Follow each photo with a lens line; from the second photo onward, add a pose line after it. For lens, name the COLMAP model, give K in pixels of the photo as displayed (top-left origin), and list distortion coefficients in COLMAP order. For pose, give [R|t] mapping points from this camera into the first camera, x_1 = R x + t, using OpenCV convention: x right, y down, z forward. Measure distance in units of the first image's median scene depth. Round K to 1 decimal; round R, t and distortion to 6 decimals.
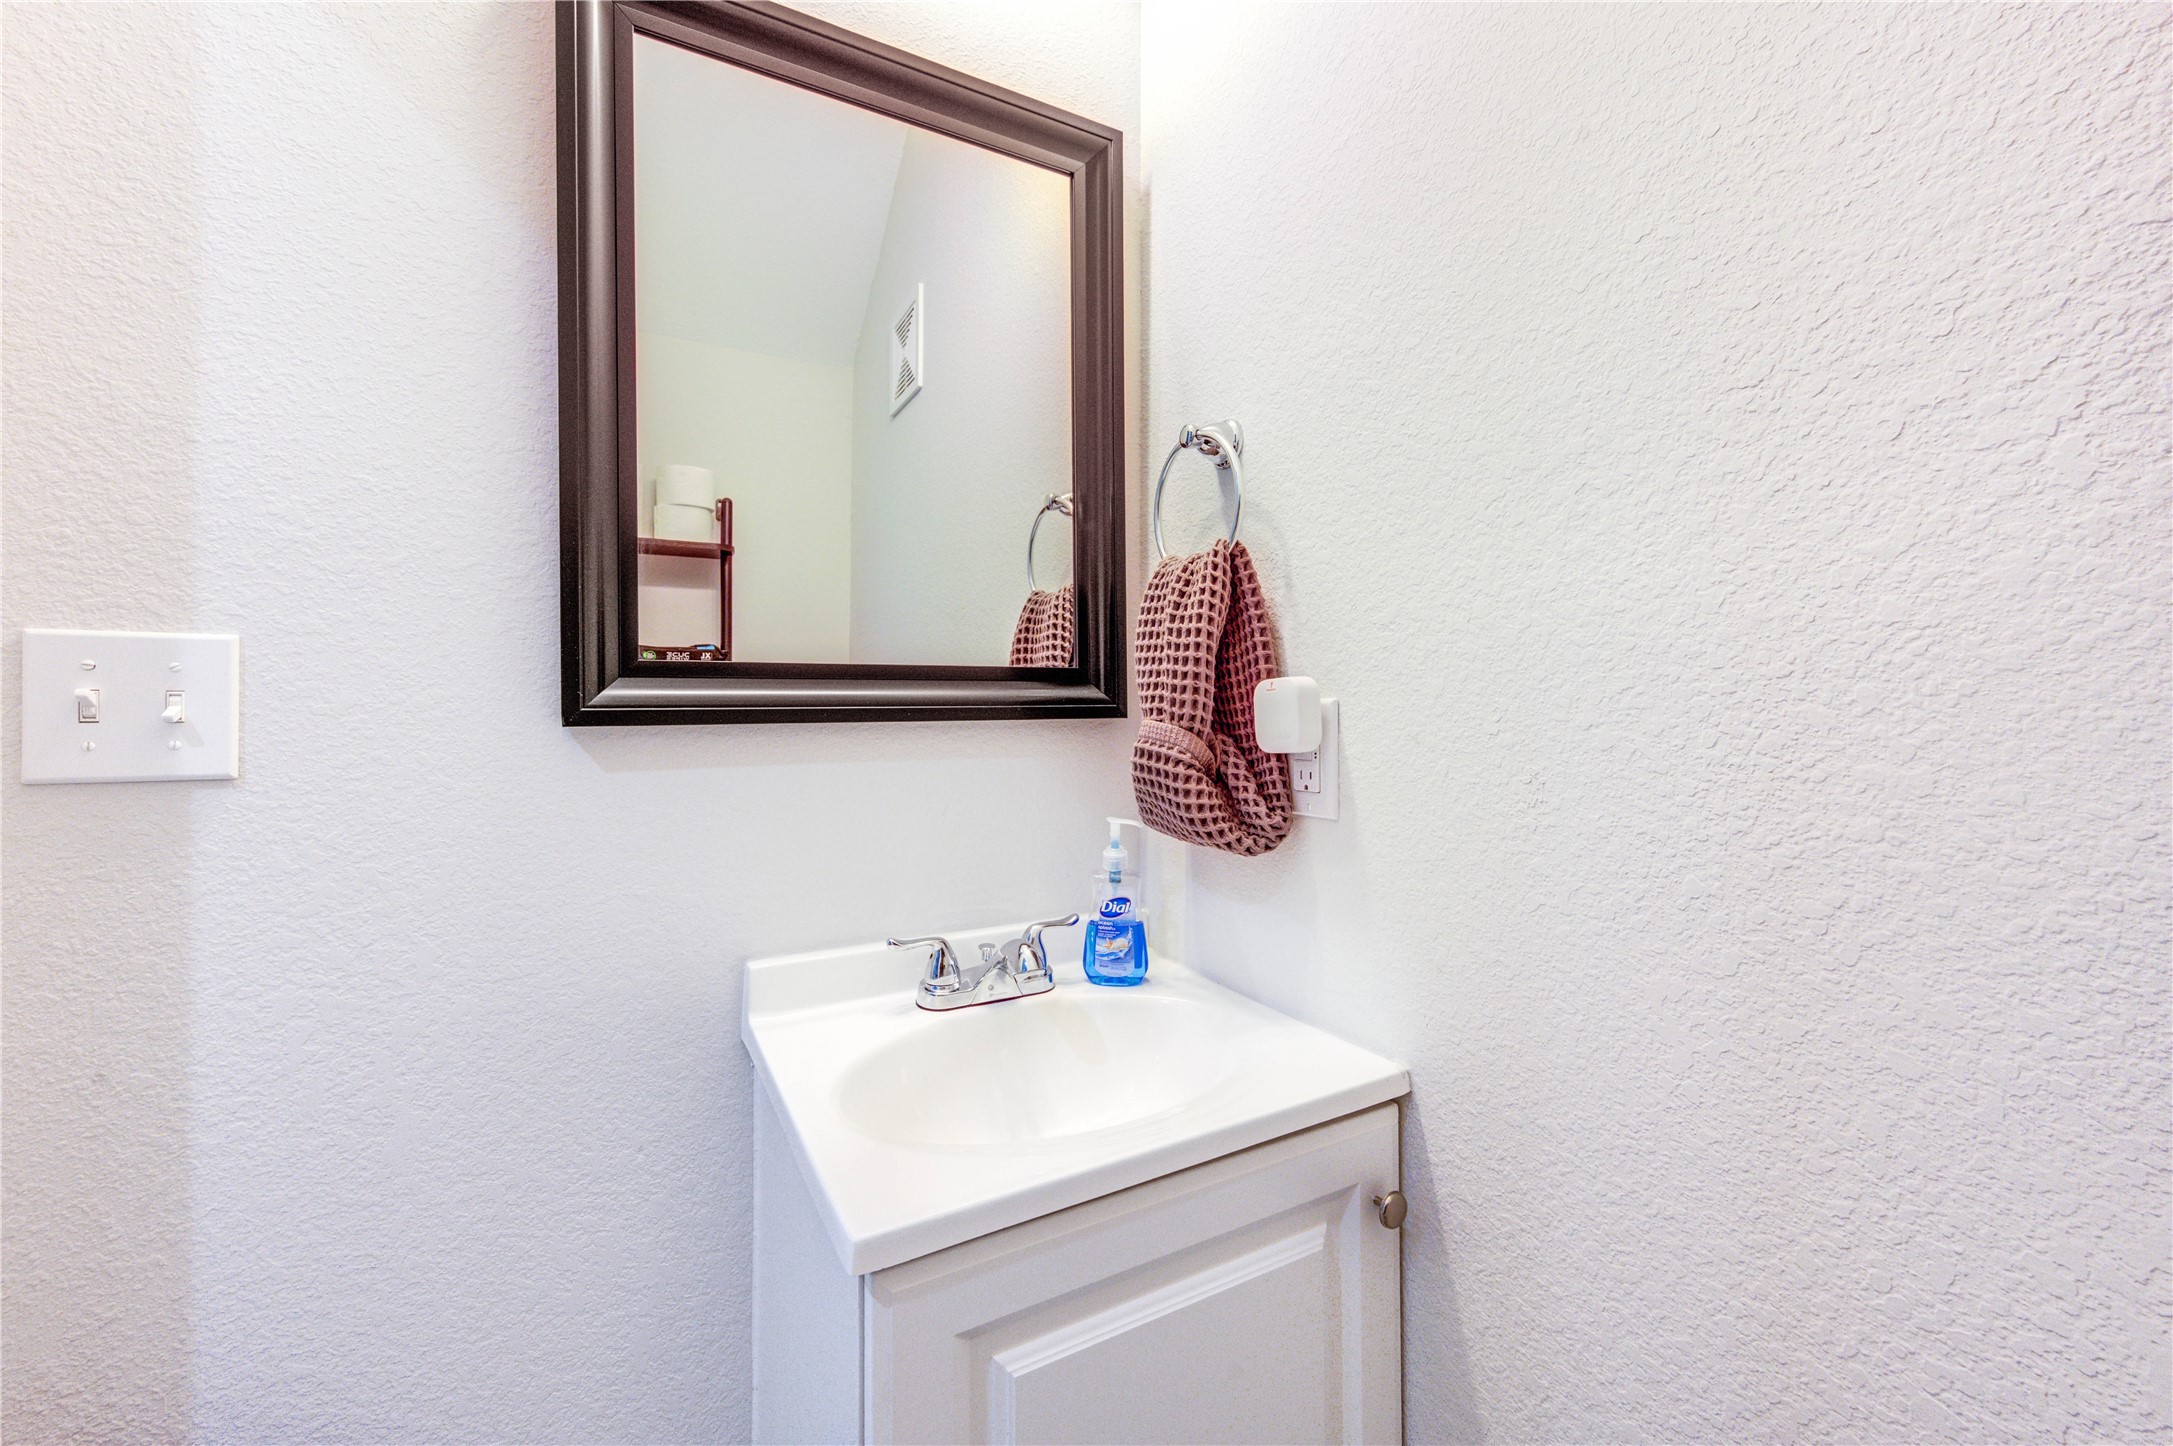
lens RADIAL K [[870.5, 0, 1116.0], [0, 870.5, 695.1], [0, 0, 1]] dist [0.002612, -0.000042]
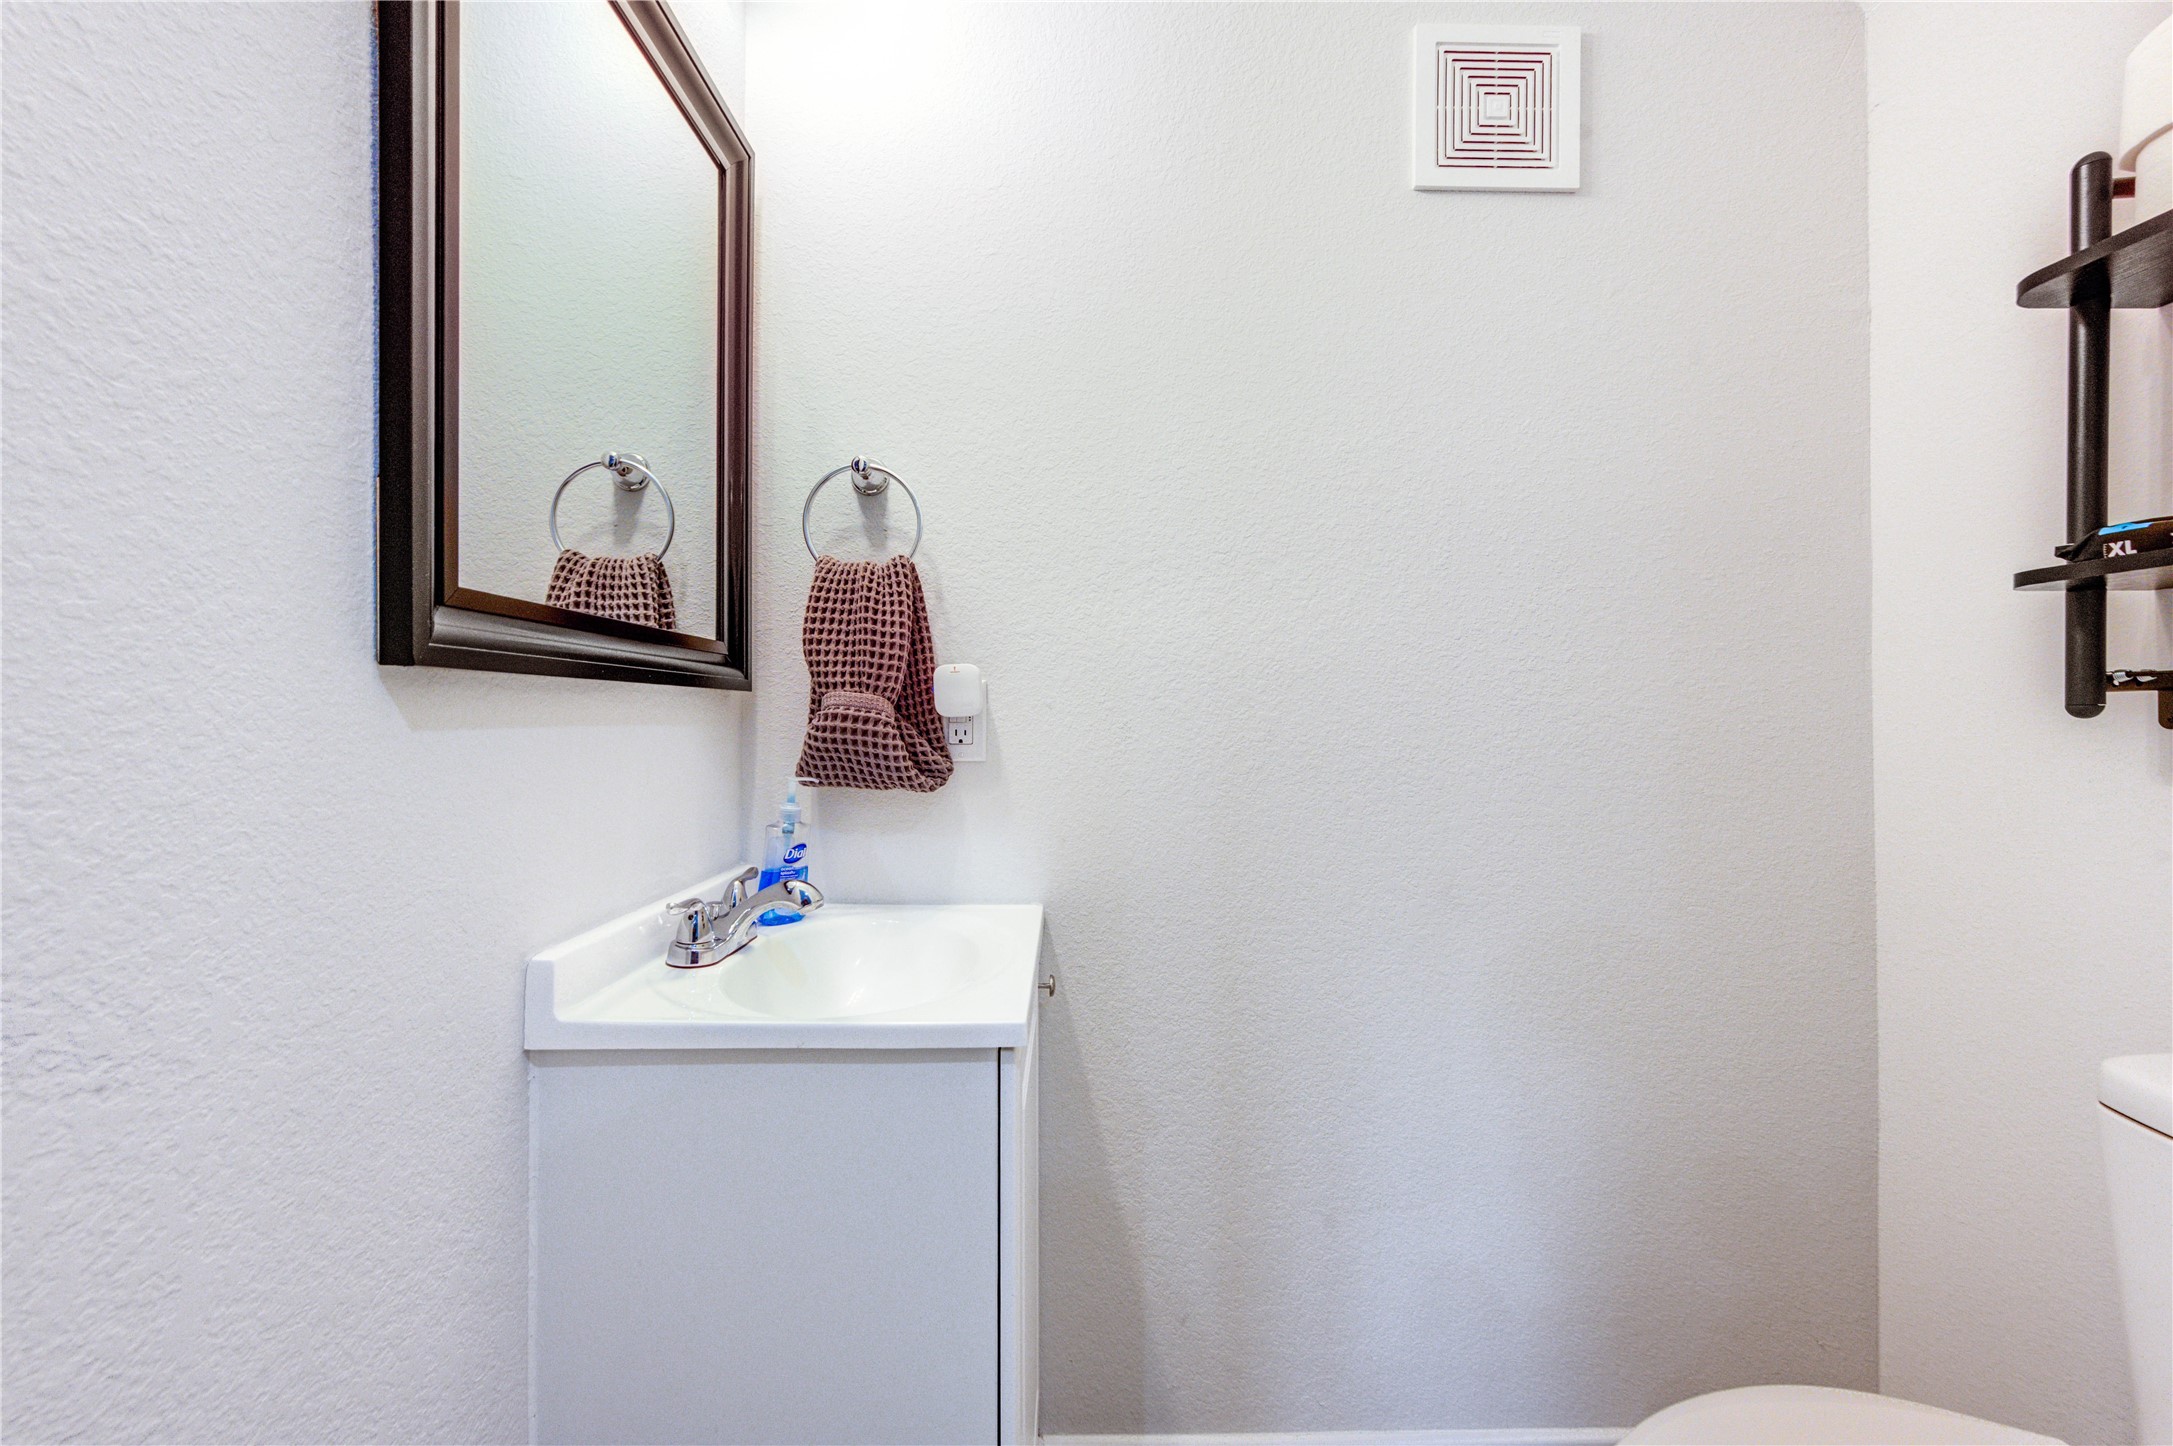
lens RADIAL K [[898.8, 0, 1088.6], [0, 898.8, 715.2], [0, 0, 1]] dist [-0.001078, 0.005778]
pose [[0.460926, 0.015163, 0.887309, -1.028213], [-0.023588, 0.999710, -0.004831, 0.066776], [-0.887125, -0.018703, 0.461150, 0.128695]]
